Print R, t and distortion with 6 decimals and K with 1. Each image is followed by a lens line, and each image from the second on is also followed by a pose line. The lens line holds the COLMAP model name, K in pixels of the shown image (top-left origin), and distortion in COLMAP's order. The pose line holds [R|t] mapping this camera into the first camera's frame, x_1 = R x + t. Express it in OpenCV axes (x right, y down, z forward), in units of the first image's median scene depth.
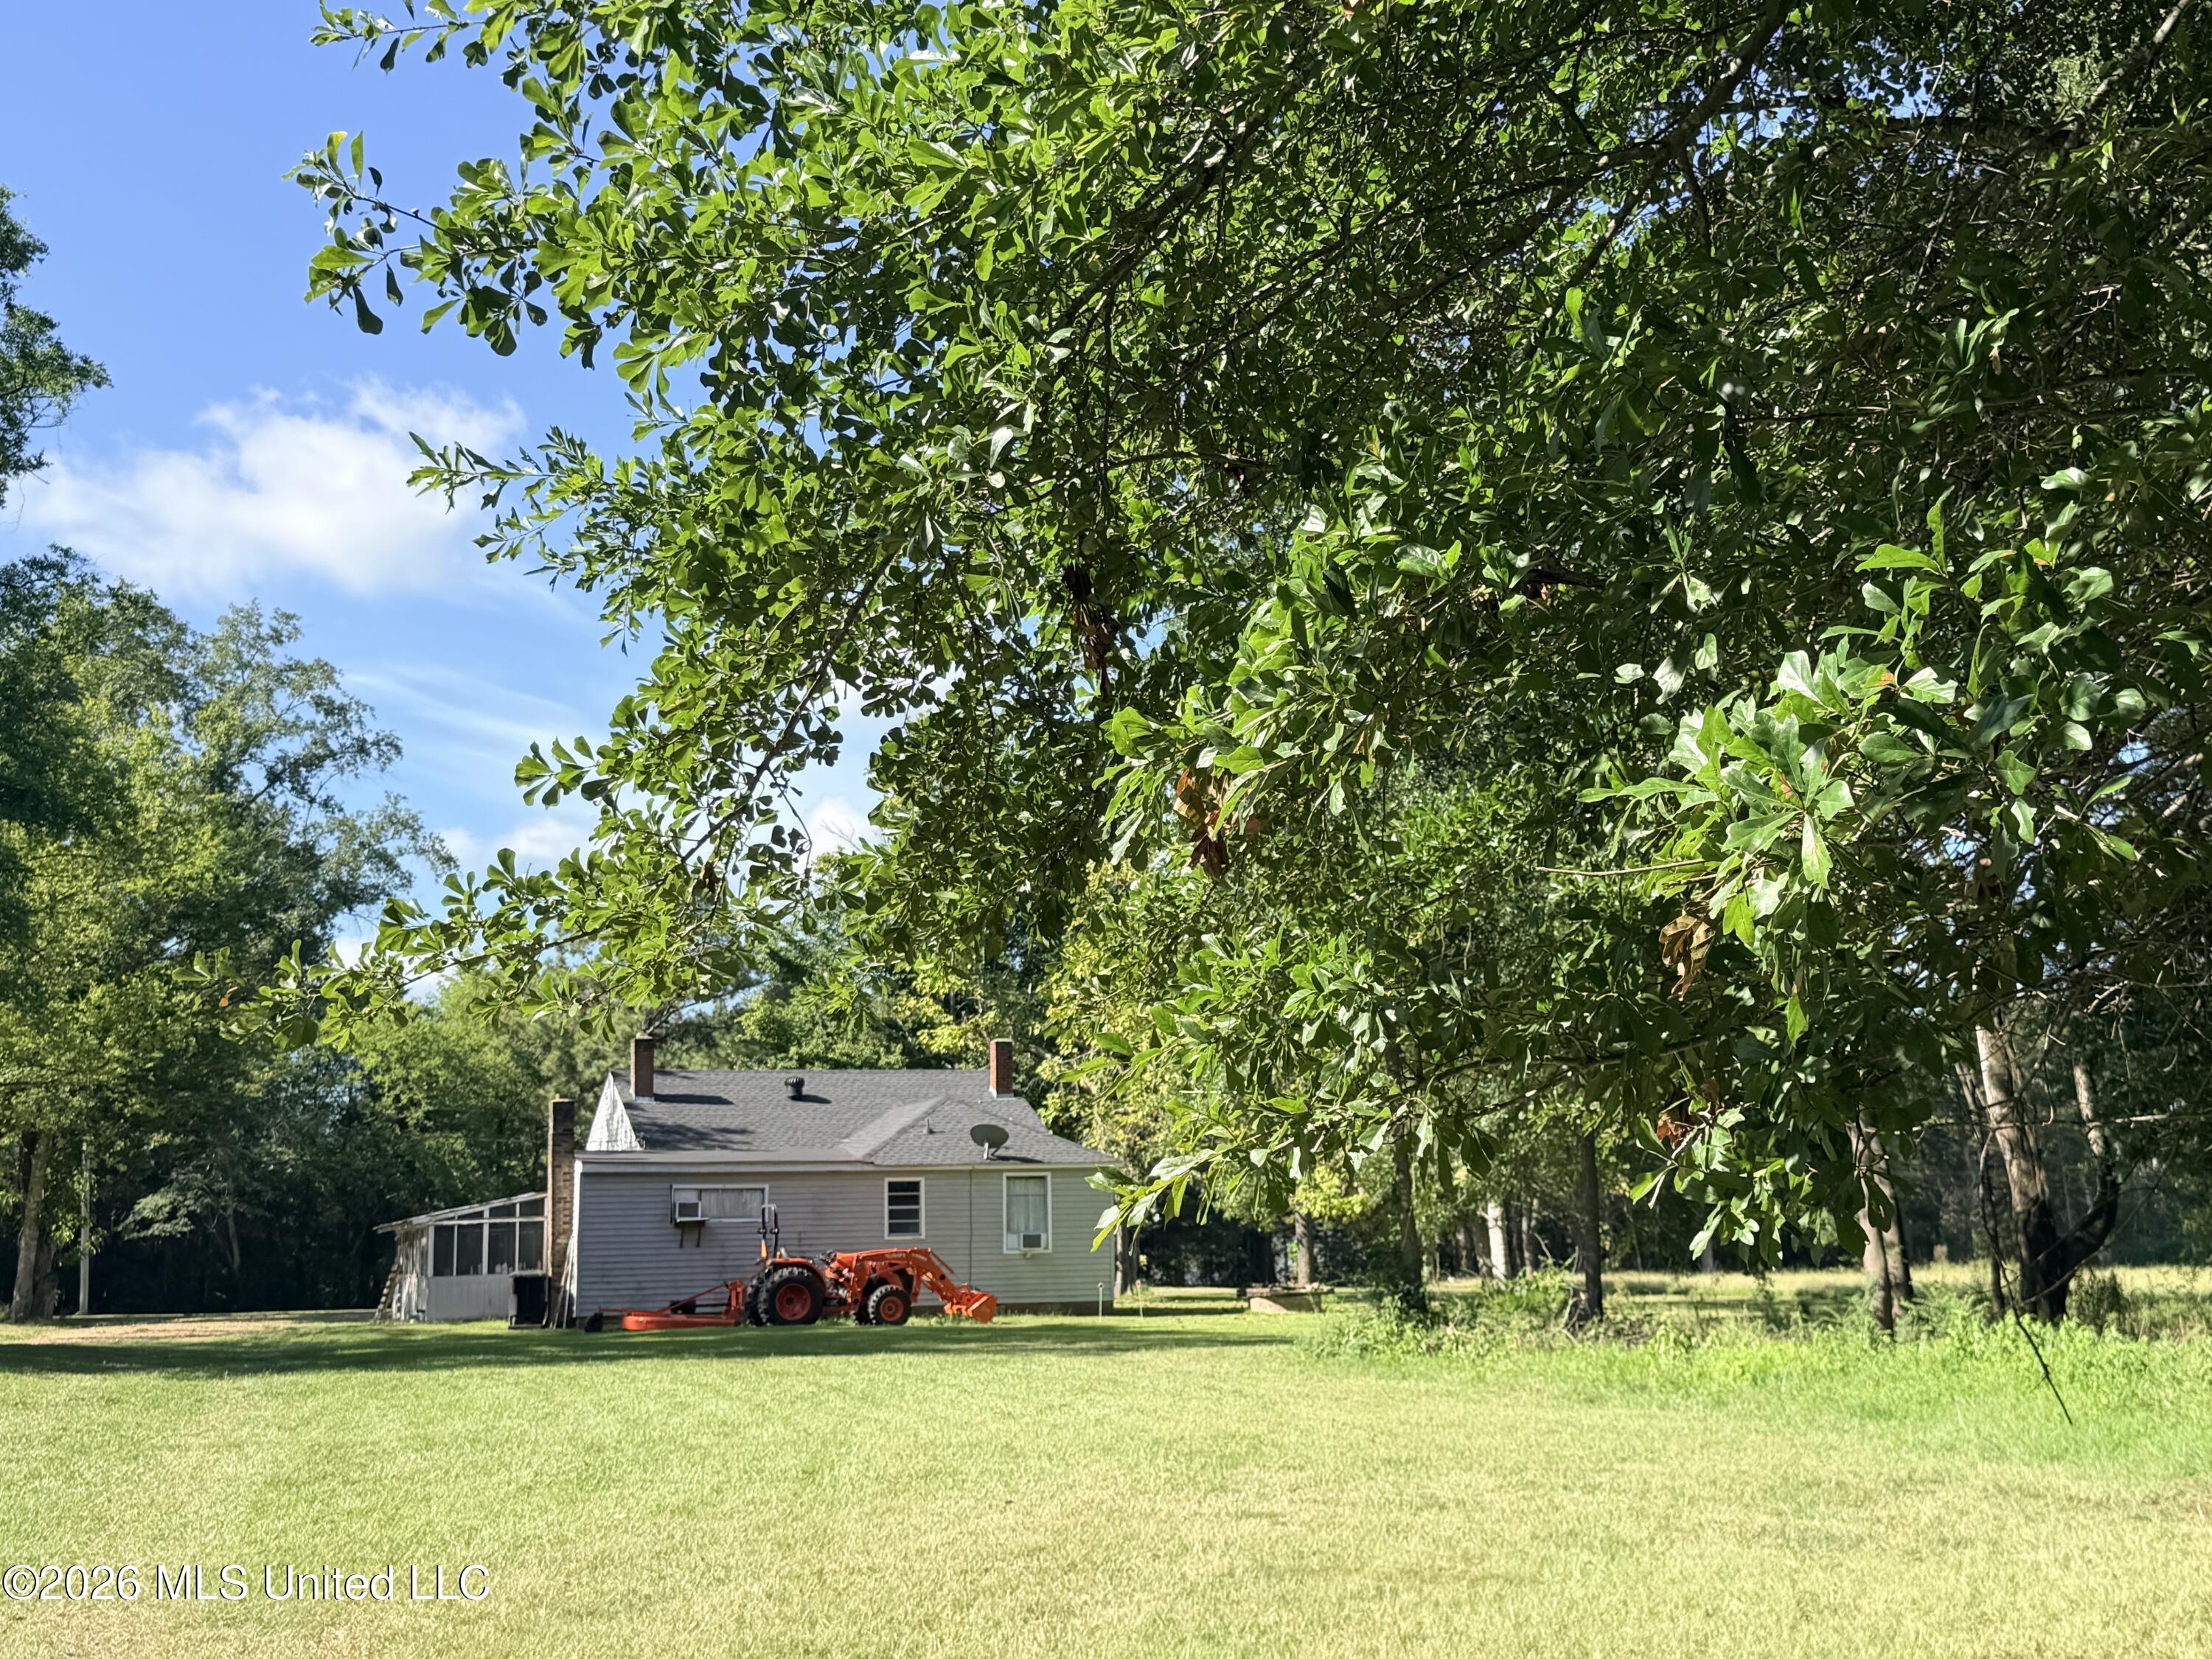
lens RADIAL K [[2727.2, 0, 1109.7], [0, 2727.2, 834.2], [0, 0, 1]] dist [0.118110, 0.000000]
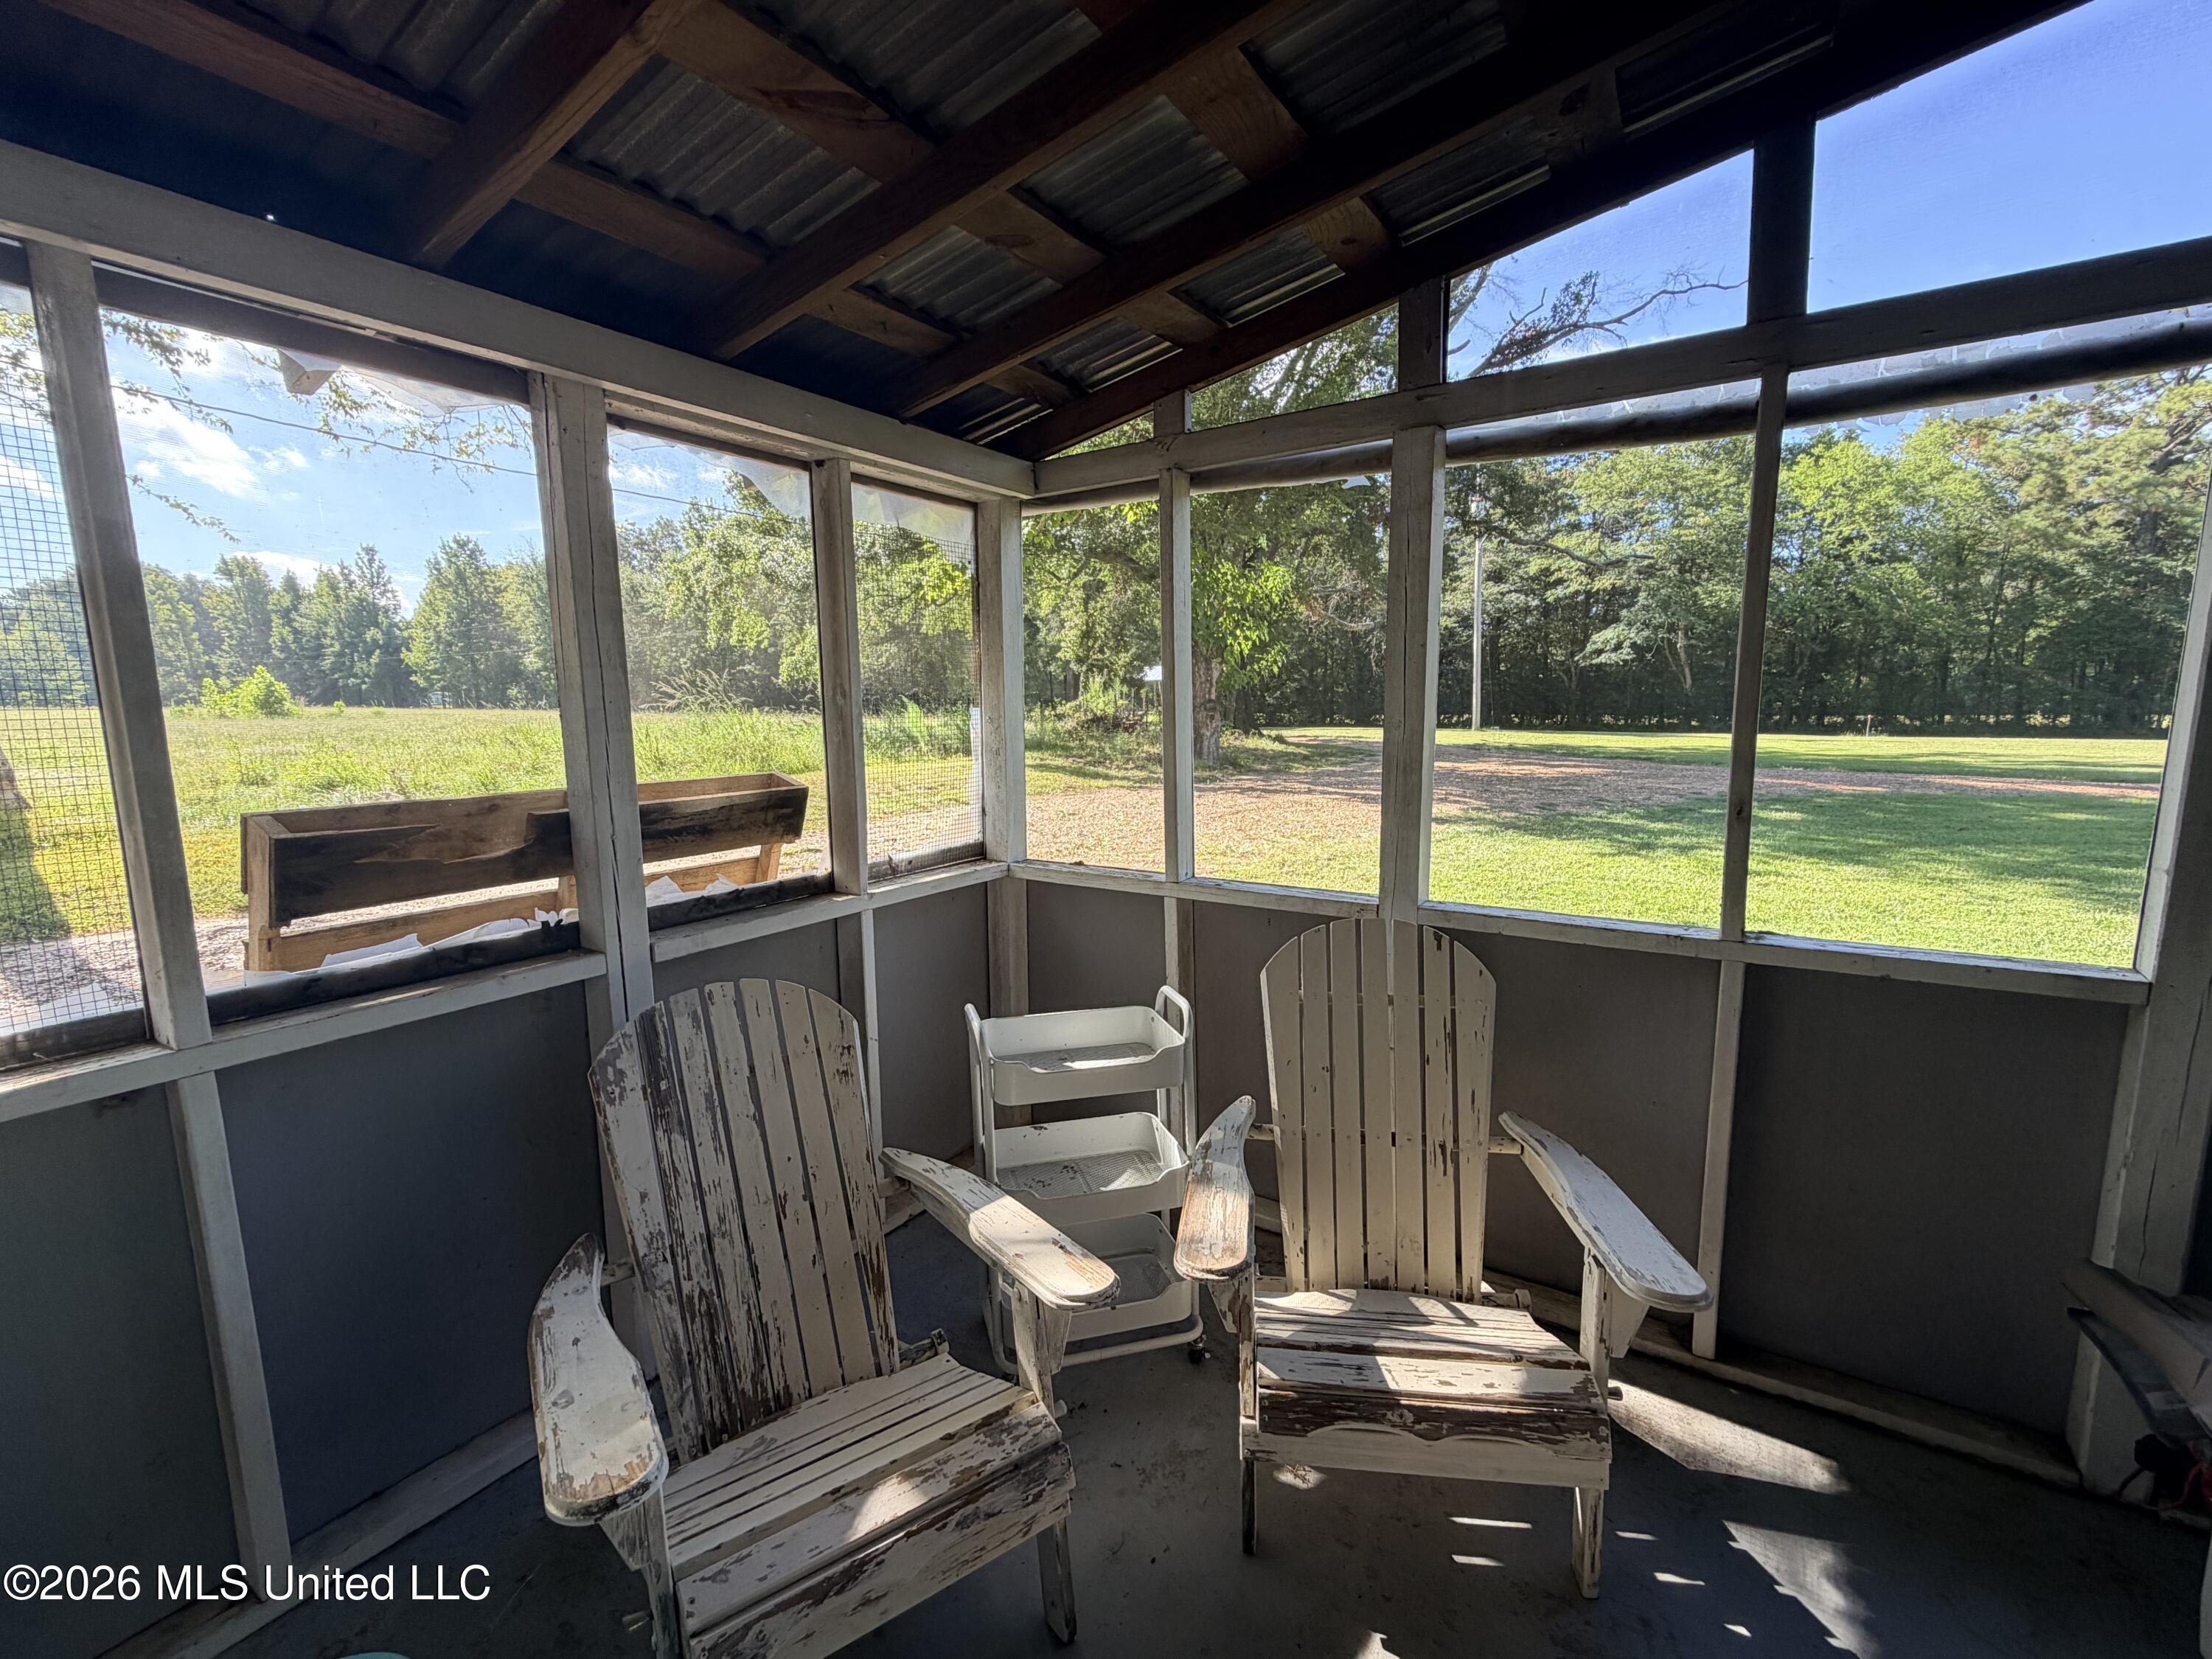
lens RADIAL K [[966.7, 0, 1107.5], [0, 966.7, 822.2], [0, 0, 1]] dist [0.001188, 0.000115]
pose [[0.608620, 0.114481, -0.785160, -0.125740], [0.122618, 0.964080, 0.235616, 0.081372], [0.783930, -0.239676, 0.572720, 0.540391]]
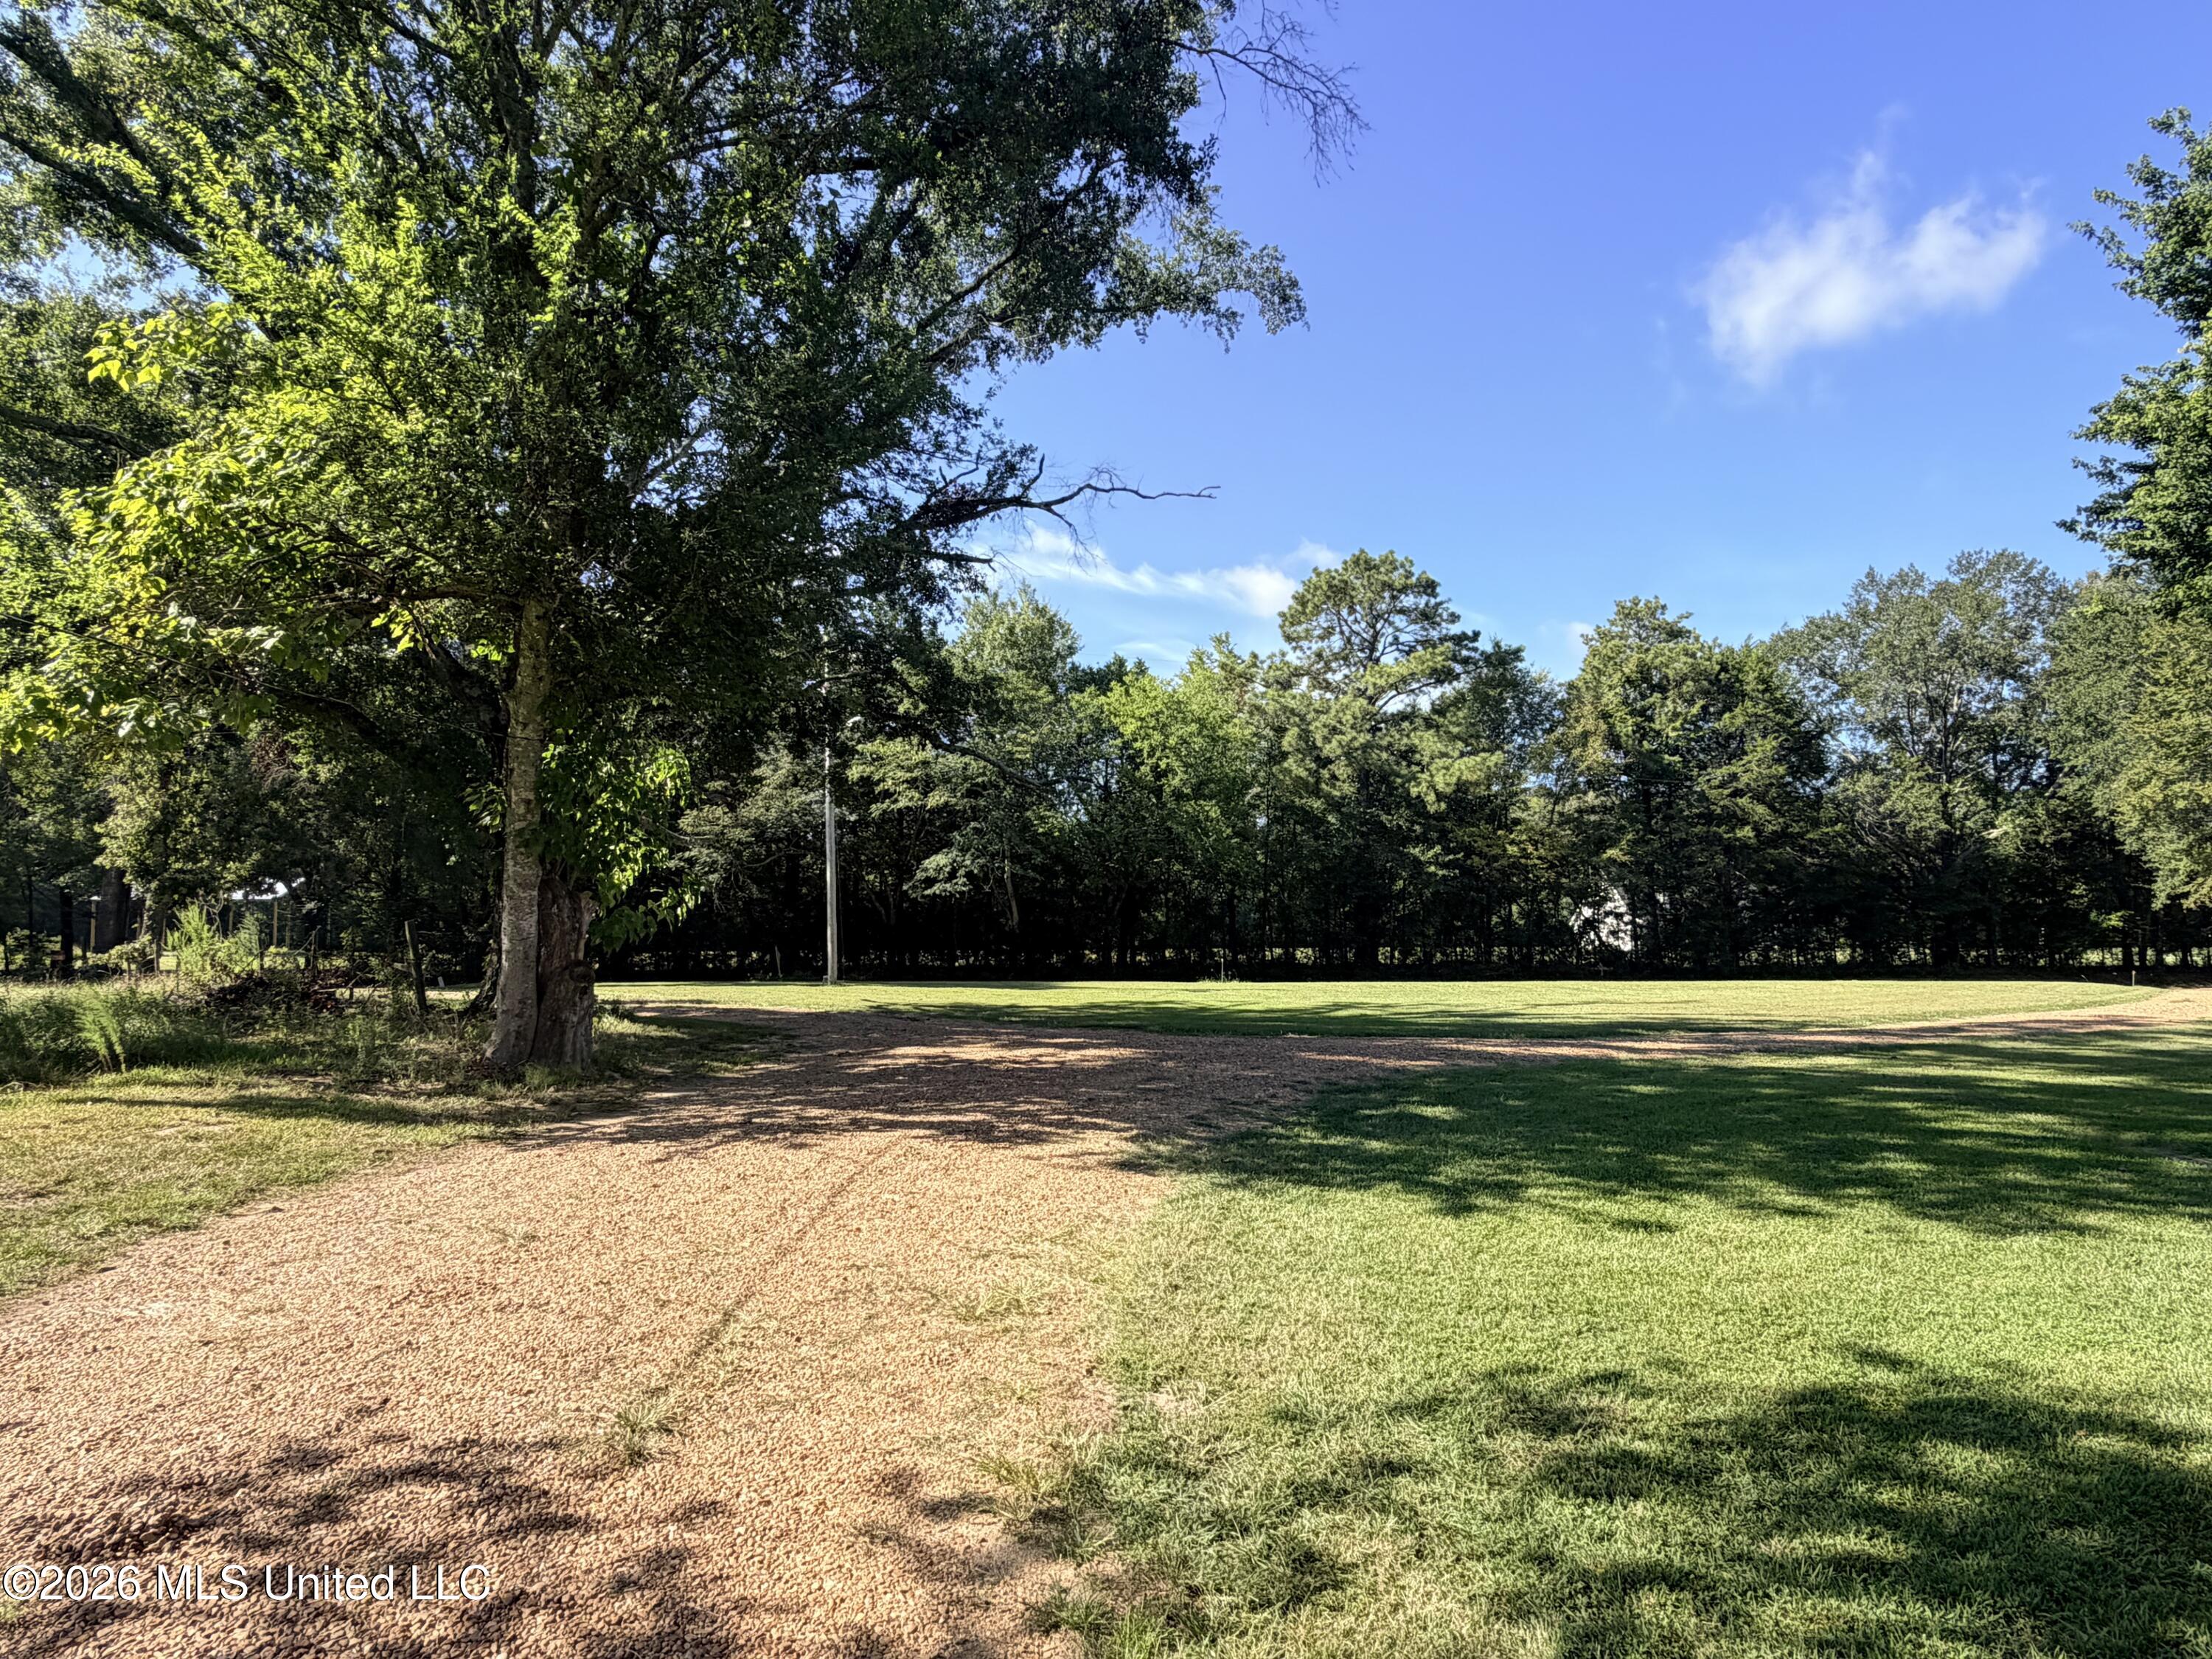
lens RADIAL K [[1274.0, 0, 1100.7], [0, 1274.0, 831.6], [0, 0, 1]] dist [0.004184, 0.000663]
pose [[0.967153, -0.000588, -0.254194, -0.160170], [0.023432, 0.995946, 0.086849, 0.079419], [0.253113, -0.089952, 0.963246, 0.543879]]
